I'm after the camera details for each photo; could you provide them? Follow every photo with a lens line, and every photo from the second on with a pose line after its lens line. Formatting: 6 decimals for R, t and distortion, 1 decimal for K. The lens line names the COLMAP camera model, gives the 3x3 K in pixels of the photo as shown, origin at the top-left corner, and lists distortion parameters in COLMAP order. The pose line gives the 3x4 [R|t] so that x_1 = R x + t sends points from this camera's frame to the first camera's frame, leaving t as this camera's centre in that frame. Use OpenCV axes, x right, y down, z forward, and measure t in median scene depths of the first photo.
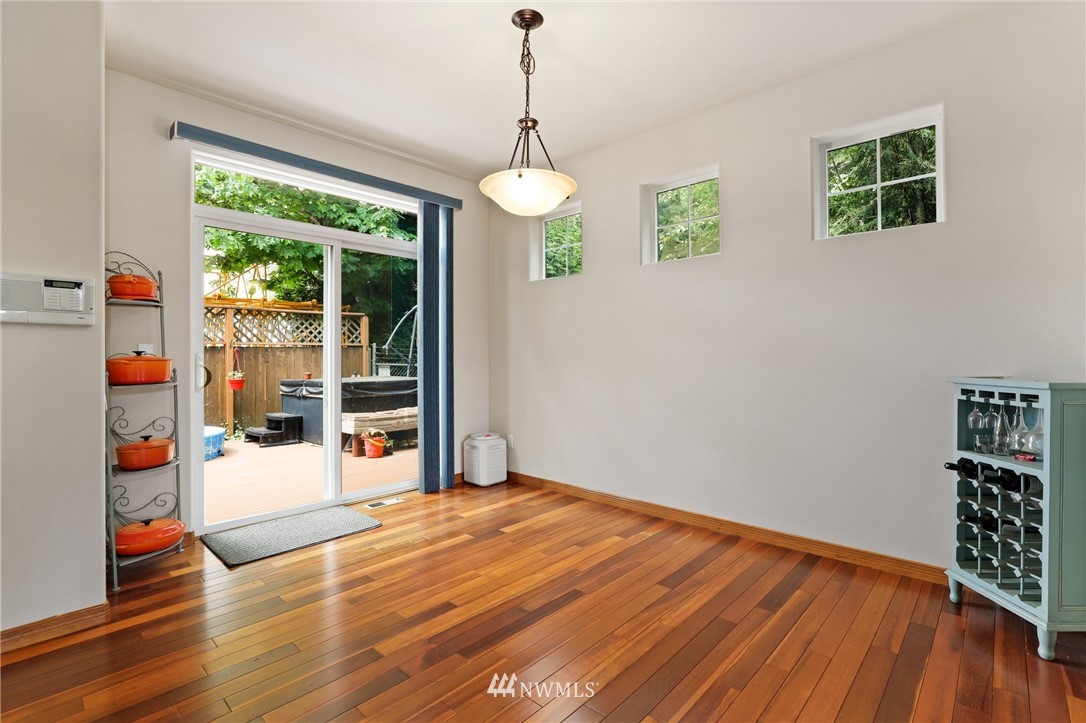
lens RADIAL K [[501.3, 0, 556.6], [0, 501.3, 354.4], [0, 0, 1]] dist [-0.013215, 0.001095]
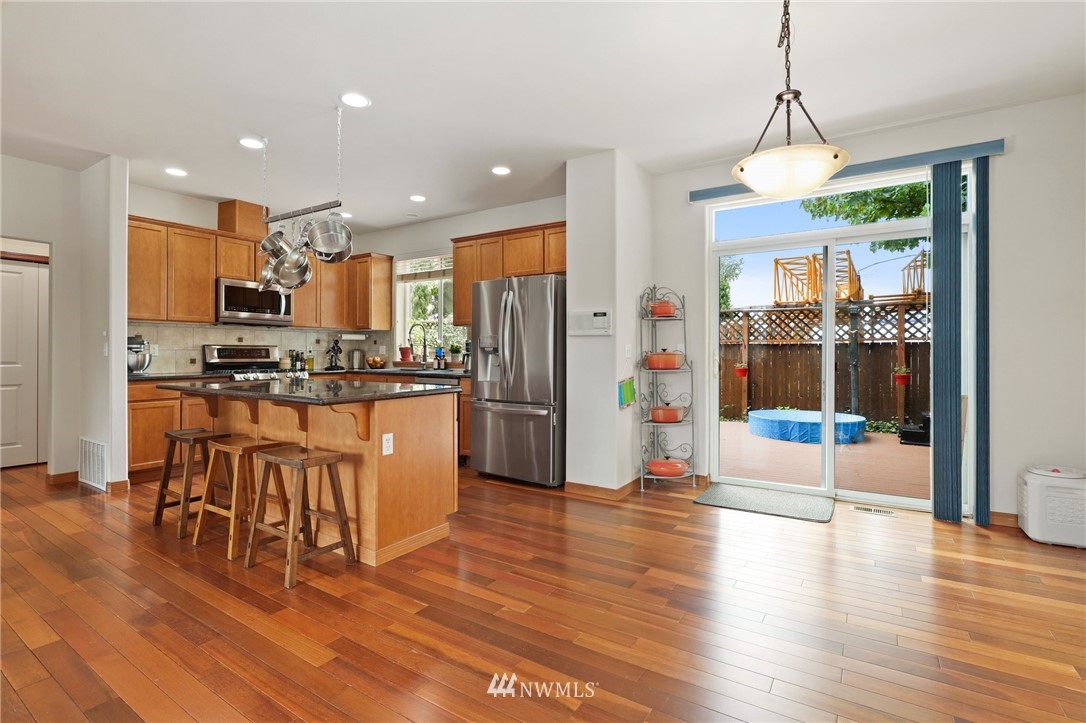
lens RADIAL K [[501.3, 0, 551.6], [0, 501.3, 351.1], [0, 0, 1]] dist [-0.013215, 0.001095]
pose [[0.167292, 0.000234, -0.985907, 0.680929], [0.002938, 0.999995, 0.000736, -0.001280], [0.985903, -0.003020, 0.167290, 0.378187]]
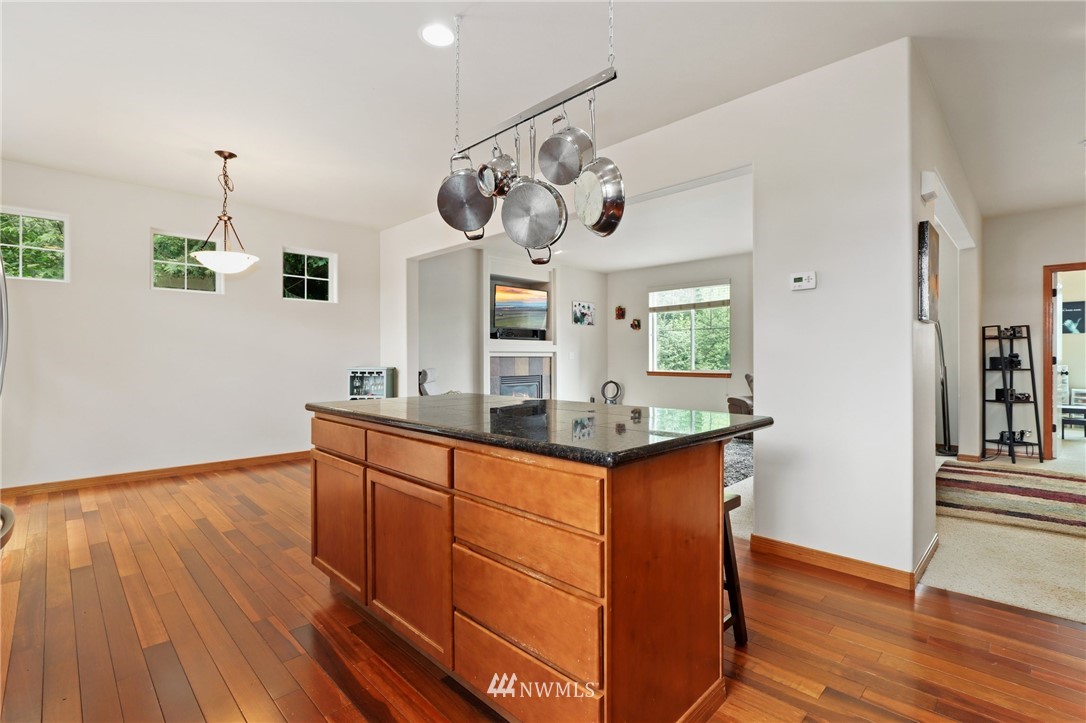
lens RADIAL K [[501.3, 0, 557.5], [0, 501.3, 358.2], [0, 0, 1]] dist [-0.013215, 0.001095]
pose [[0.032244, 0.002201, 0.999478, -1.484503], [-0.003770, 0.999991, -0.002080, 0.000311], [-0.999473, -0.003701, 0.032252, -0.135352]]
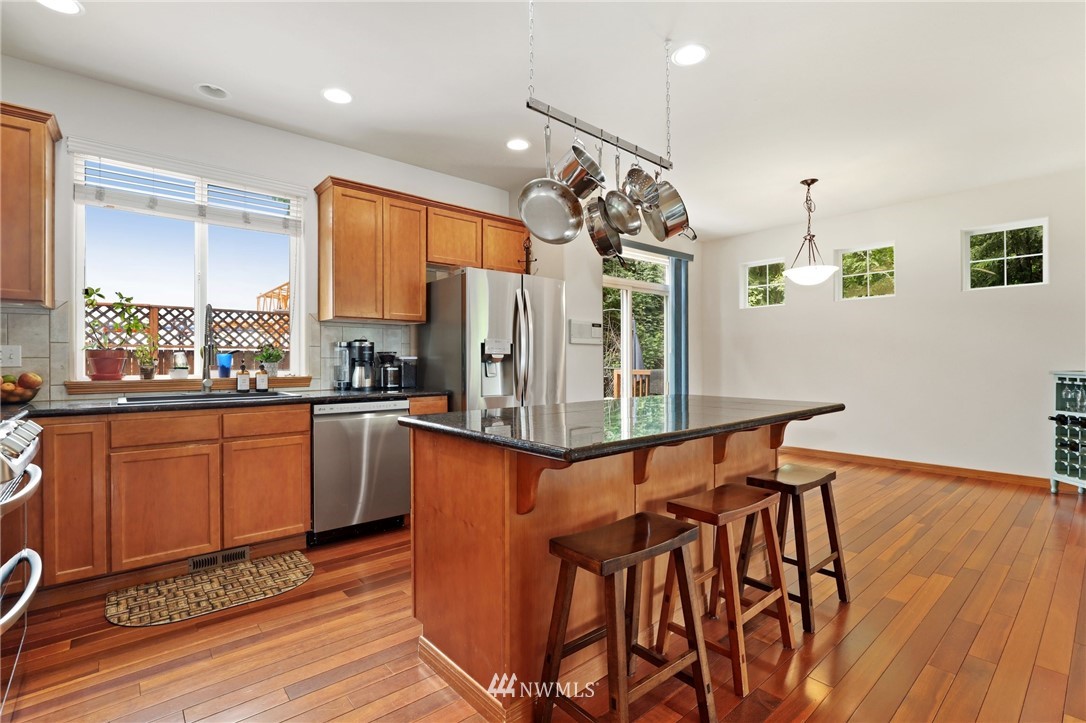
lens RADIAL K [[501.3, 0, 552.9], [0, 501.3, 359.5], [0, 0, 1]] dist [-0.013215, 0.001095]
pose [[0.993861, 0.000848, -0.110632, -0.727959], [-0.000403, 0.999992, 0.004050, -0.003339], [0.110634, -0.003981, 0.993853, -0.888230]]
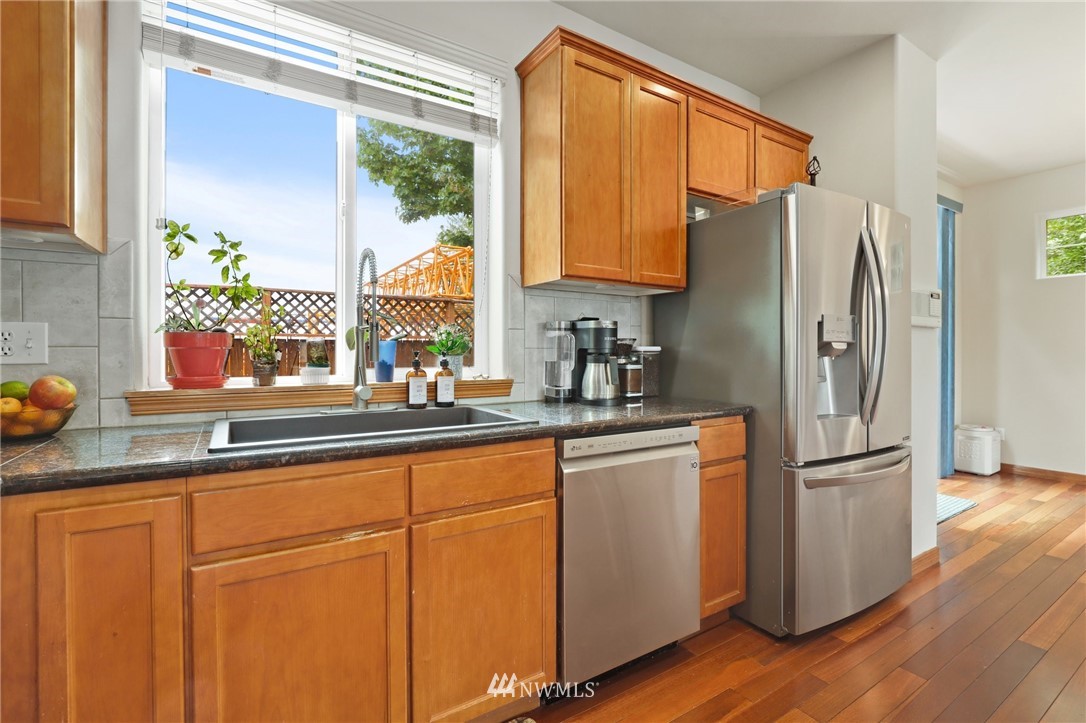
lens RADIAL K [[501.3, 0, 558.3], [0, 501.3, 353.4], [0, 0, 1]] dist [-0.013215, 0.001095]
pose [[0.967861, 0.006542, -0.251401, -1.249710], [-0.003609, 0.999920, 0.012124, -0.003419], [0.251460, -0.010827, 0.967807, -0.386902]]
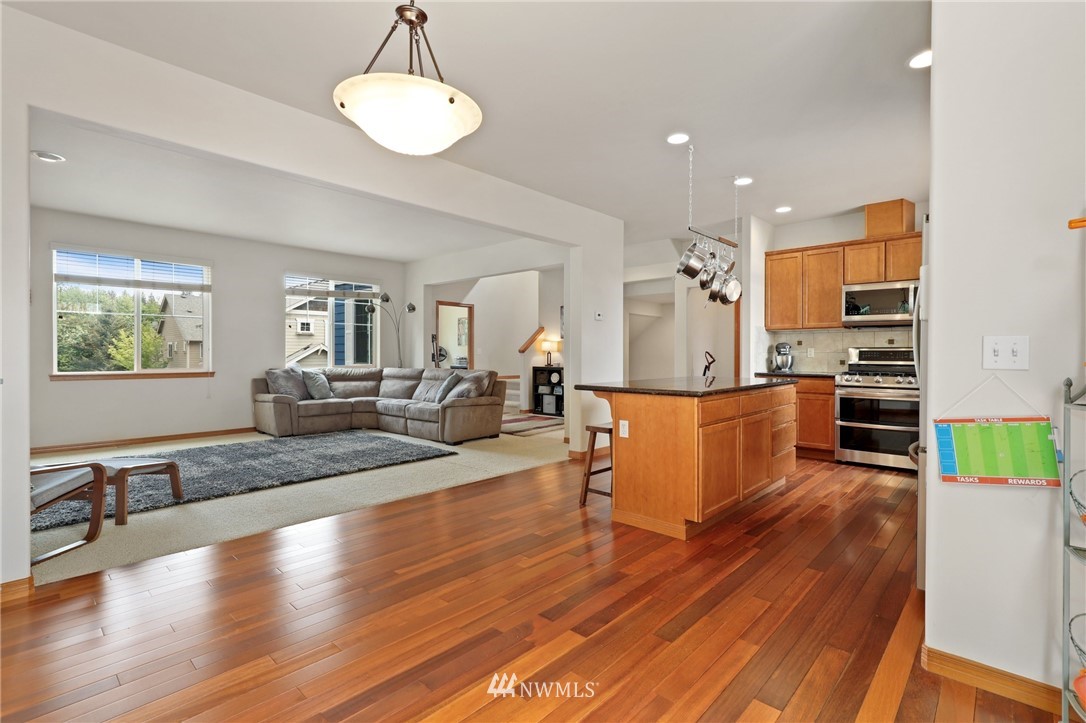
lens RADIAL K [[501.3, 0, 560.4], [0, 501.3, 358.2], [0, 0, 1]] dist [-0.013215, 0.001095]
pose [[-0.999983, 0.001907, -0.005554, -0.229589], [0.001880, 0.999986, 0.004988, 0.003788], [0.005564, 0.004978, -0.999972, 1.497706]]
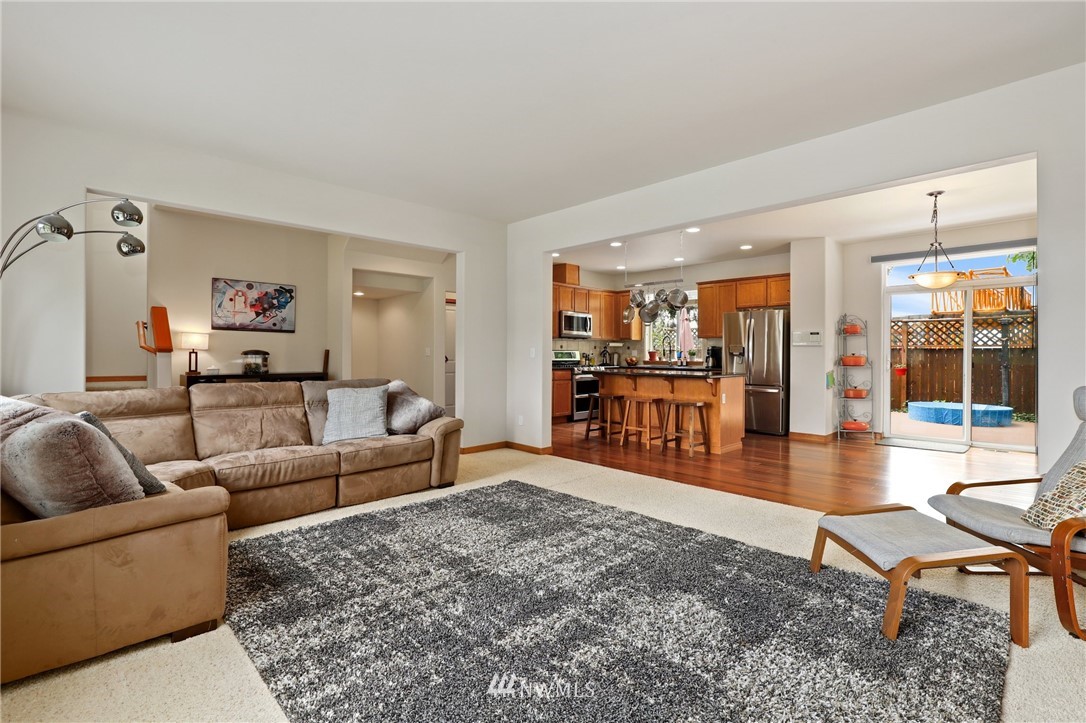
lens RADIAL K [[501.3, 0, 554.0], [0, 501.3, 355.5], [0, 0, 1]] dist [-0.013215, 0.001095]
pose [[-0.065682, 0.006521, -0.997819, 1.870798], [0.000574, 0.999979, 0.006497, -0.013972], [0.997840, -0.000146, -0.065684, -0.390687]]
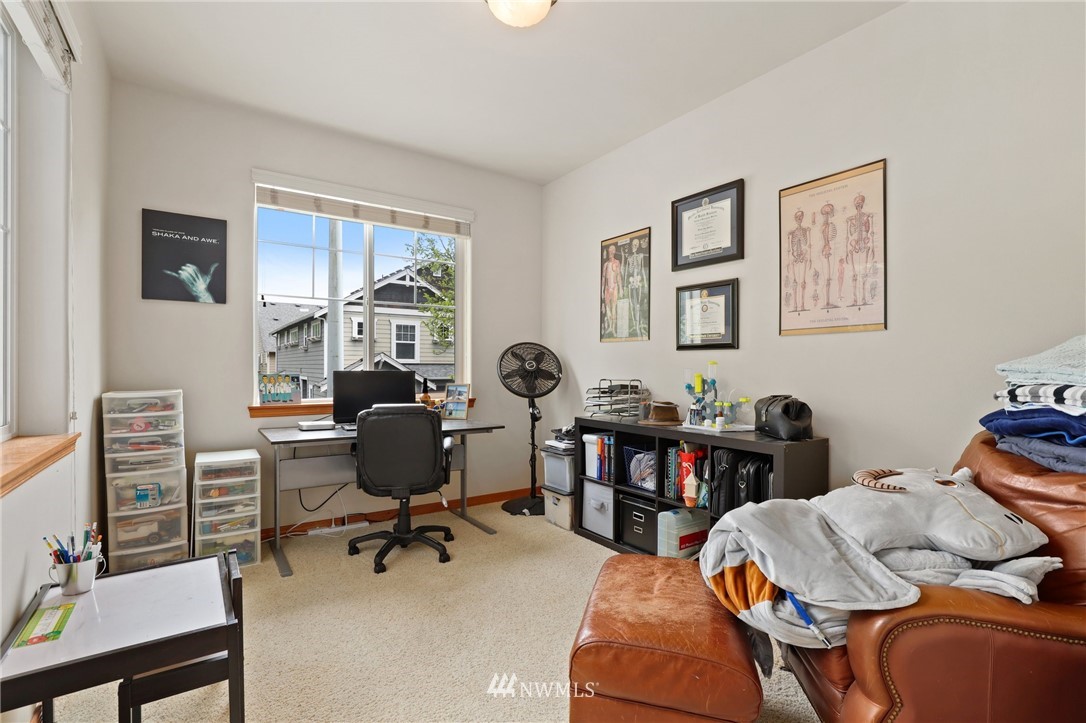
lens RADIAL K [[501.3, 0, 542.4], [0, 501.3, 366.8], [0, 0, 1]] dist [-0.013215, 0.001095]
pose [[-0.971343, 0.000558, 0.237682, 0.626238], [-0.000232, 0.999995, -0.003296, -0.021903], [-0.237682, -0.003256, -0.971337, -2.283862]]
